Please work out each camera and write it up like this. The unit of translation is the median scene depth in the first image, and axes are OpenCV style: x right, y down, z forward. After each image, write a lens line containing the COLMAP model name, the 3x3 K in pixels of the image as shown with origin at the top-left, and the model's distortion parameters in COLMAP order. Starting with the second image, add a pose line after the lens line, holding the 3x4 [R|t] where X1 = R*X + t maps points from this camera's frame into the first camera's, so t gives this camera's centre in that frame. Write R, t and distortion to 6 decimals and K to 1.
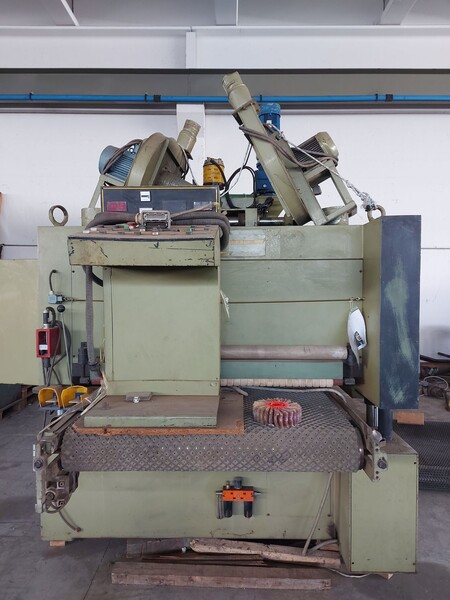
lens RADIAL K [[423.8, 0, 225.0], [0, 423.8, 300.0], [0, 0, 1]] dist [0.106488, -0.099793]
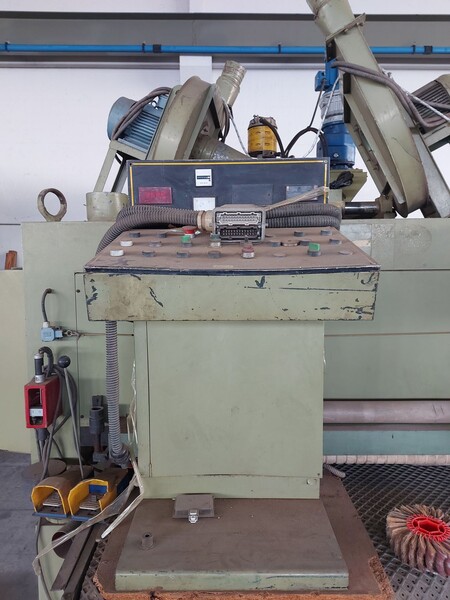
lens RADIAL K [[432.5, 0, 225.0], [0, 432.5, 300.0], [0, 0, 1]] dist [0.076273, -0.070929]
pose [[0.999724, -0.008749, 0.021823, -0.143076], [0.007333, 0.997912, 0.064173, -0.094094], [-0.022339, -0.063995, 0.997700, 0.327371]]
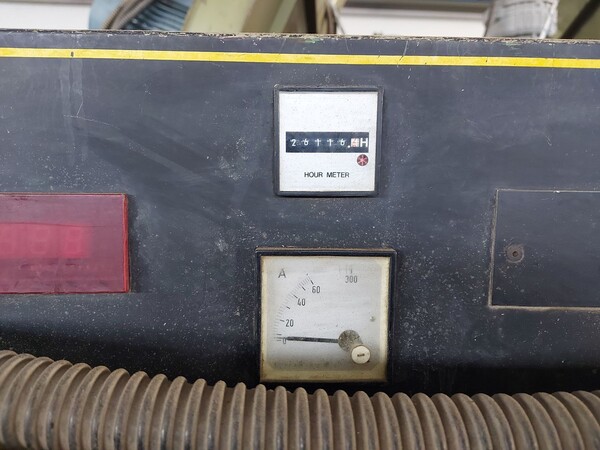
lens RADIAL K [[423.8, 0, 300.0], [0, 423.8, 225.0], [0, 0, 1]] dist [0.106488, -0.099793]
pose [[0.997564, 0.000442, 0.069758, -0.166049], [-0.002211, 0.999678, 0.025278, -0.188764], [-0.069725, -0.025371, 0.997244, 0.753472]]
